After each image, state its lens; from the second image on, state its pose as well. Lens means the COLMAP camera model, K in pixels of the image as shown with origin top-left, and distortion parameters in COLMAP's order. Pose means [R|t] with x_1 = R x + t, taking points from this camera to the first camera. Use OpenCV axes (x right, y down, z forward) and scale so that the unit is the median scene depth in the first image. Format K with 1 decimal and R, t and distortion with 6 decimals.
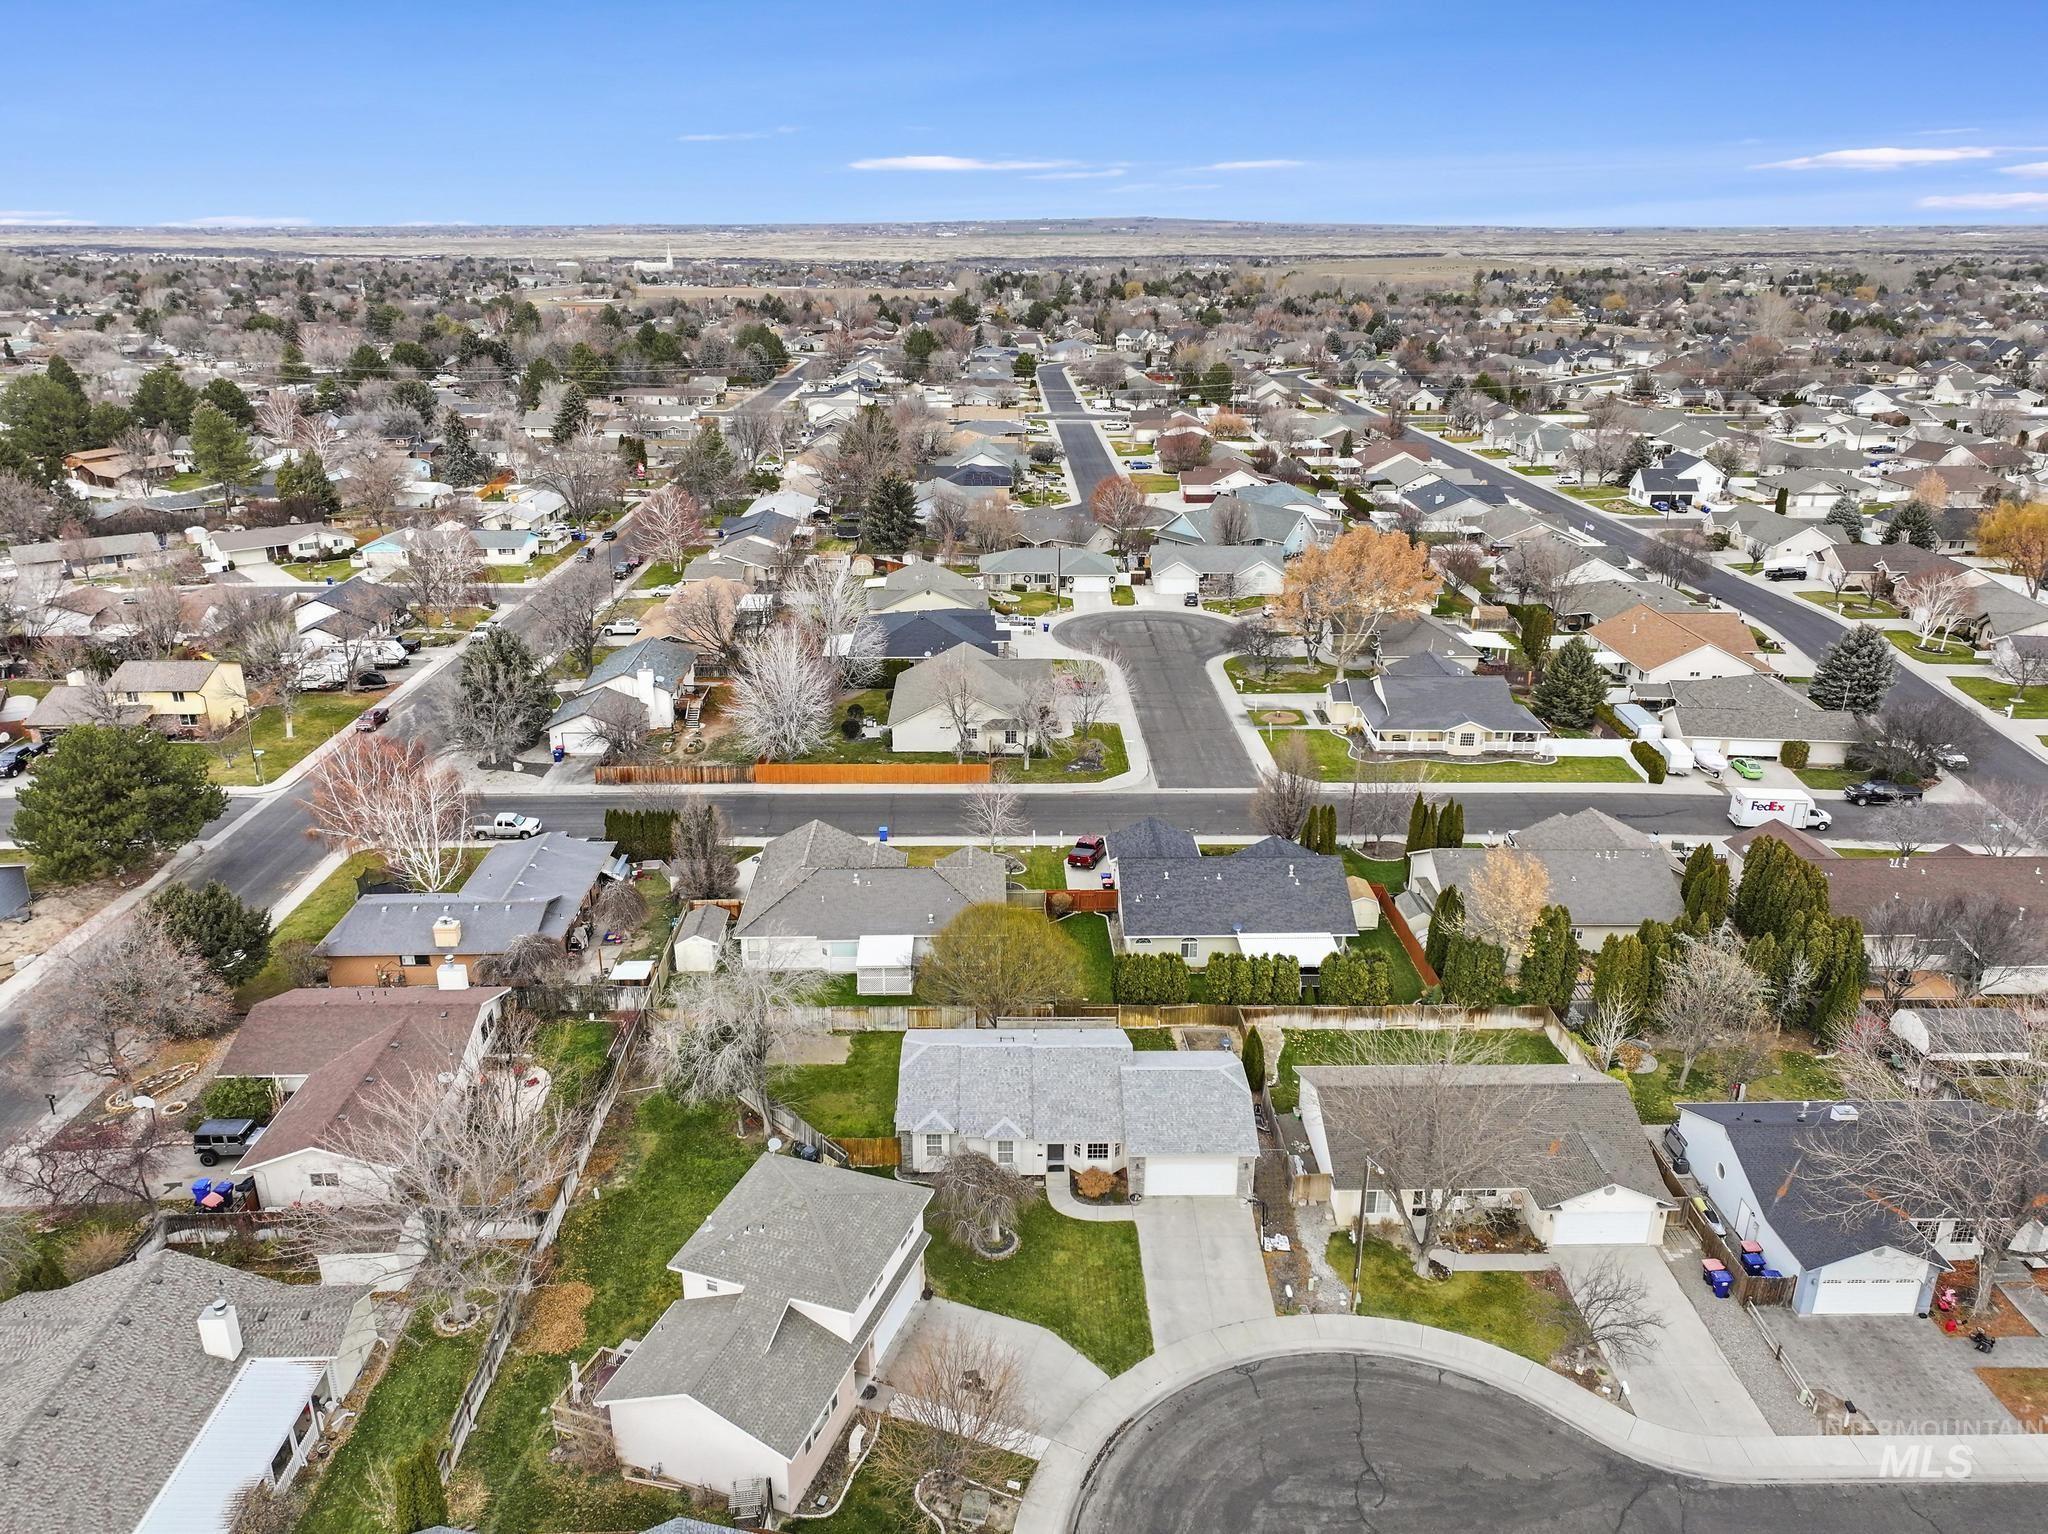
lens RADIAL K [[1440.0, 0, 1024.0], [0, 1440.0, 767.0], [0, 0, 1]] dist [0.005616, 0.011066]
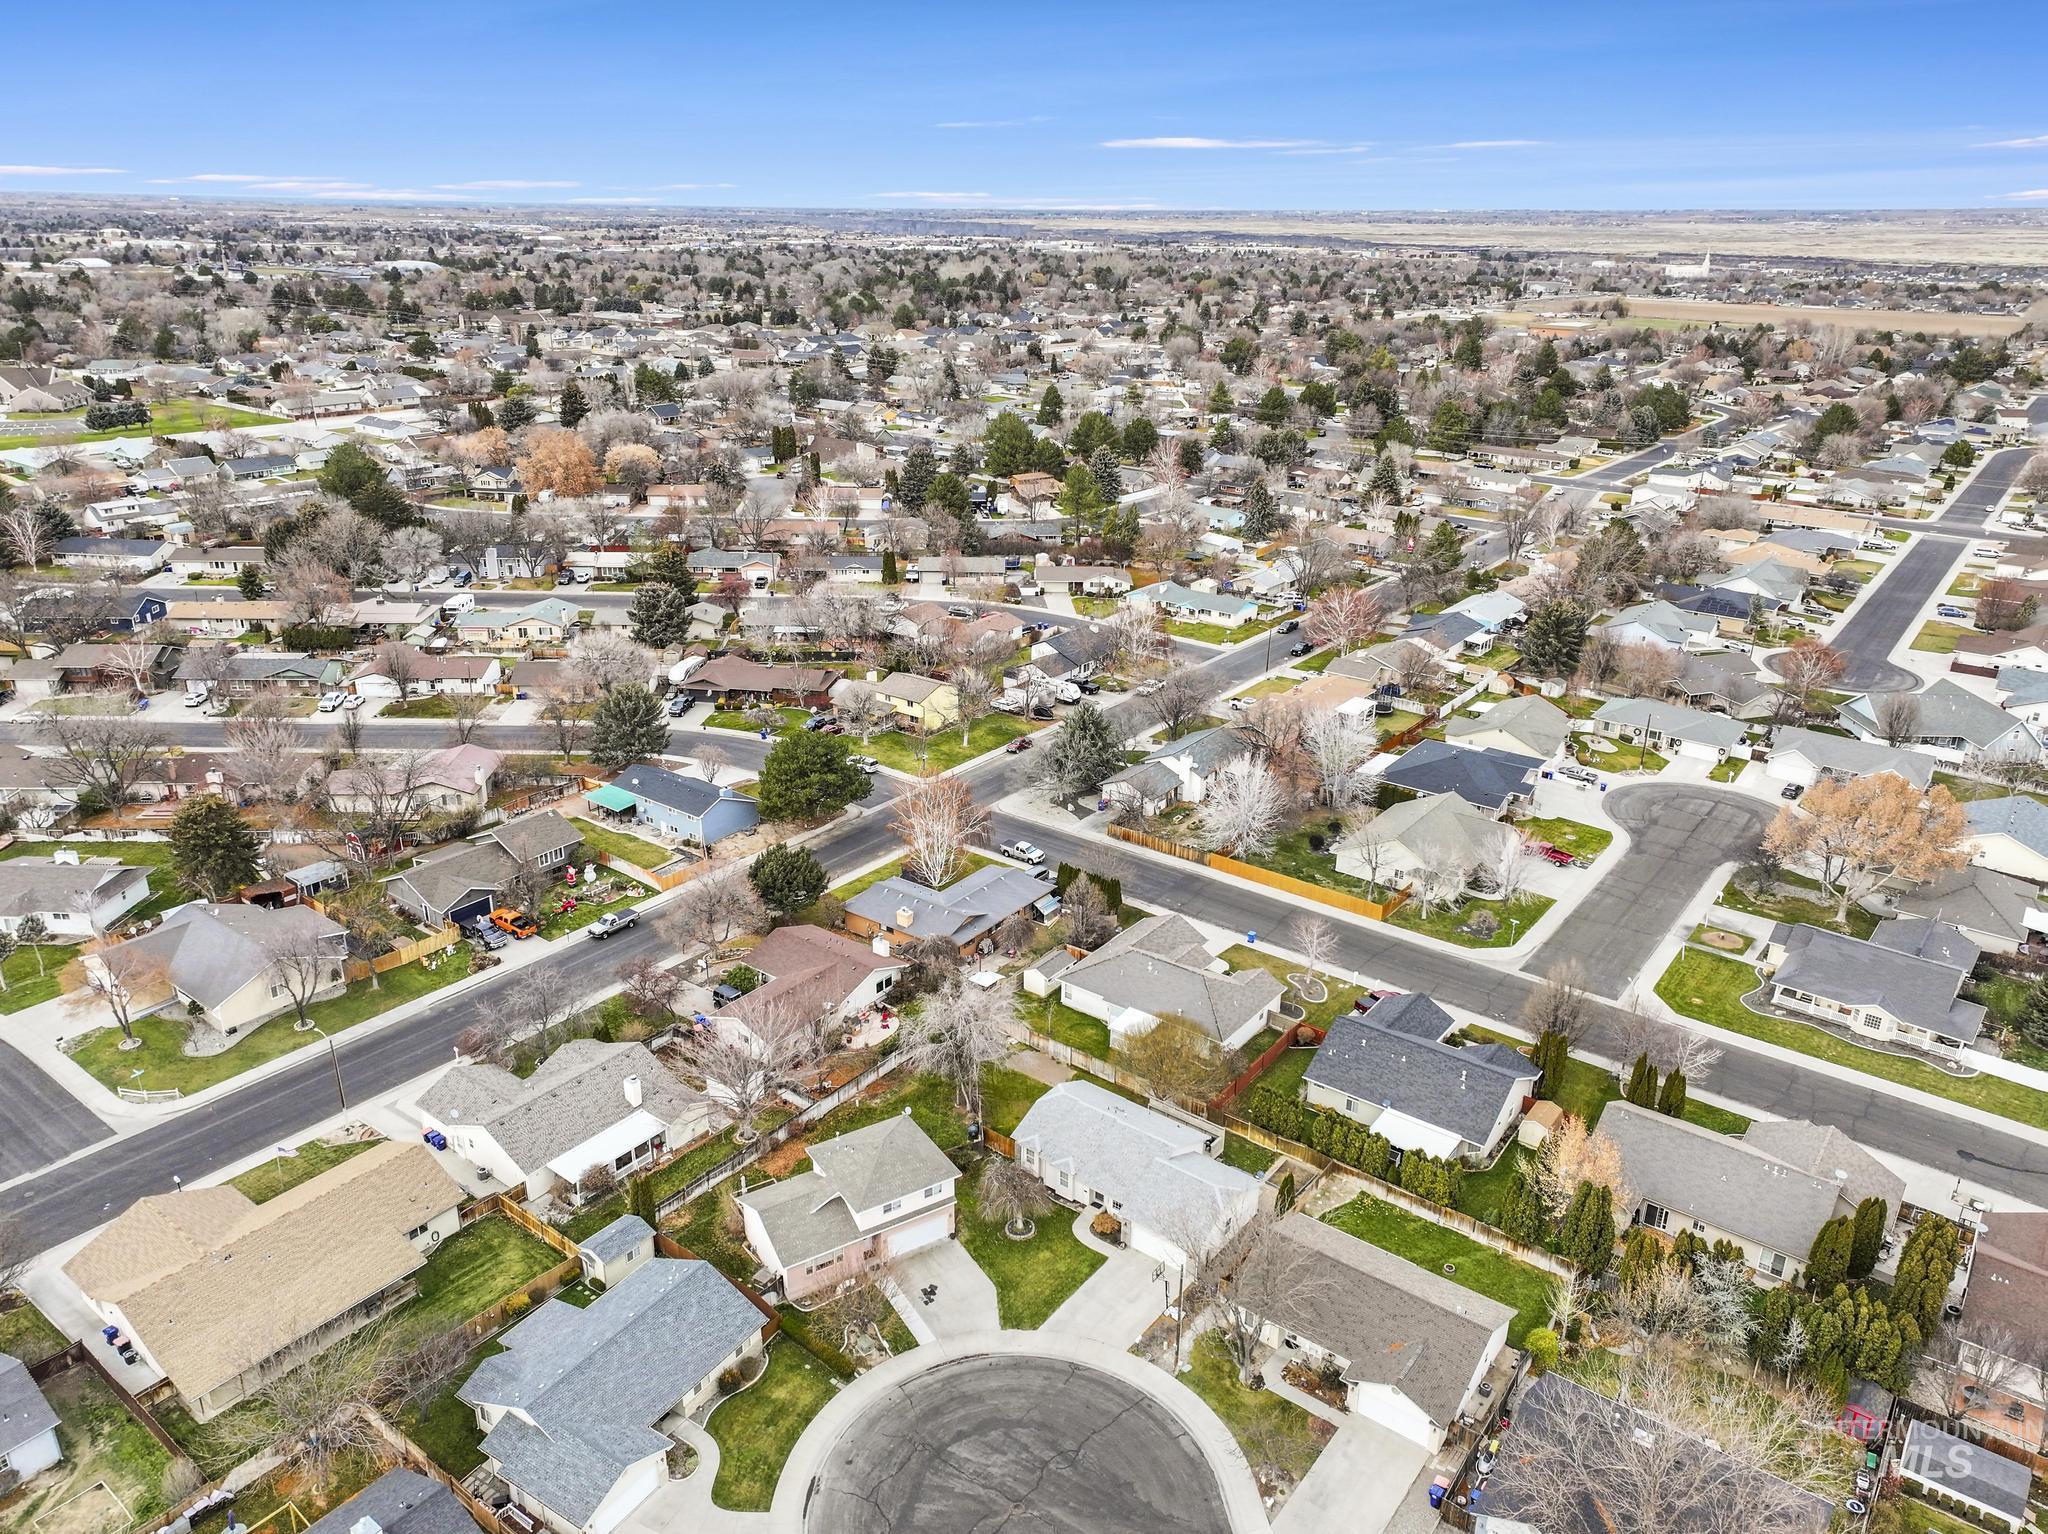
lens RADIAL K [[1440.0, 0, 1024.0], [0, 1440.0, 767.0], [0, 0, 1]] dist [0.005616, 0.011066]
pose [[0.780444, 0.232975, -0.580199, 0.479997], [-0.225334, 0.970428, 0.086565, -0.175450], [0.583209, 0.063179, 0.809862, -0.164107]]
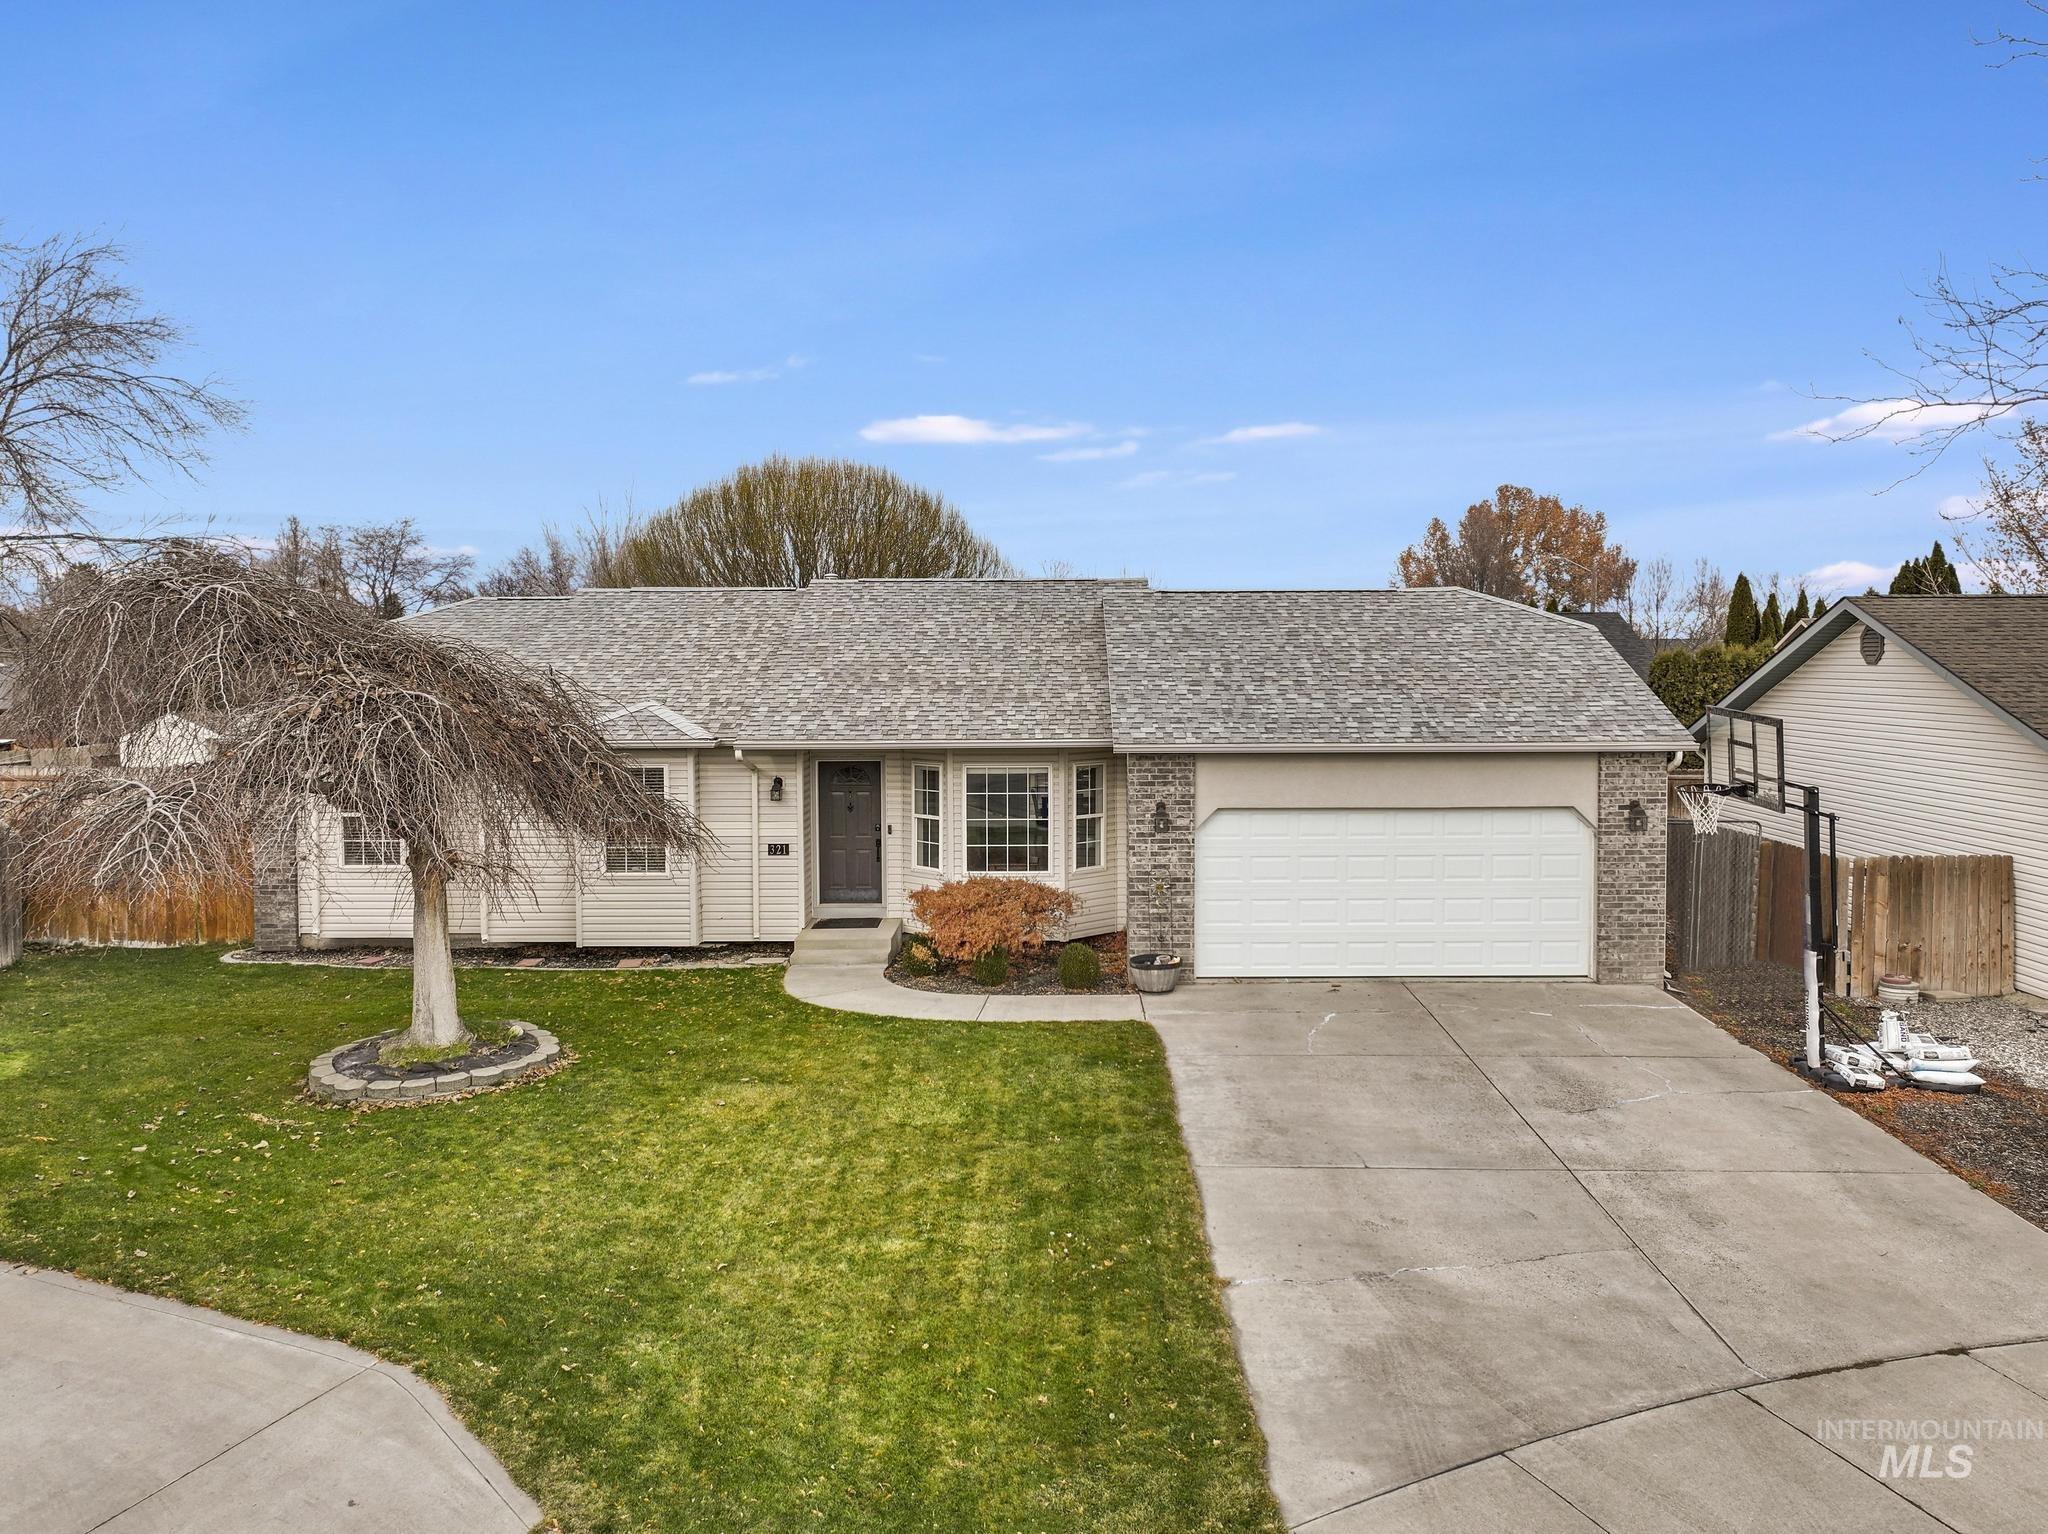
lens RADIAL K [[1452.6, 0, 1055.5], [0, 1452.6, 732.6], [0, 0, 1]] dist [-0.000182, 0.007721]
pose [[0.999658, -0.005836, -0.025475, 0.044792], [-0.002124, 0.953375, -0.301781, 0.221714], [0.026049, 0.301732, 0.953037, 0.511663]]
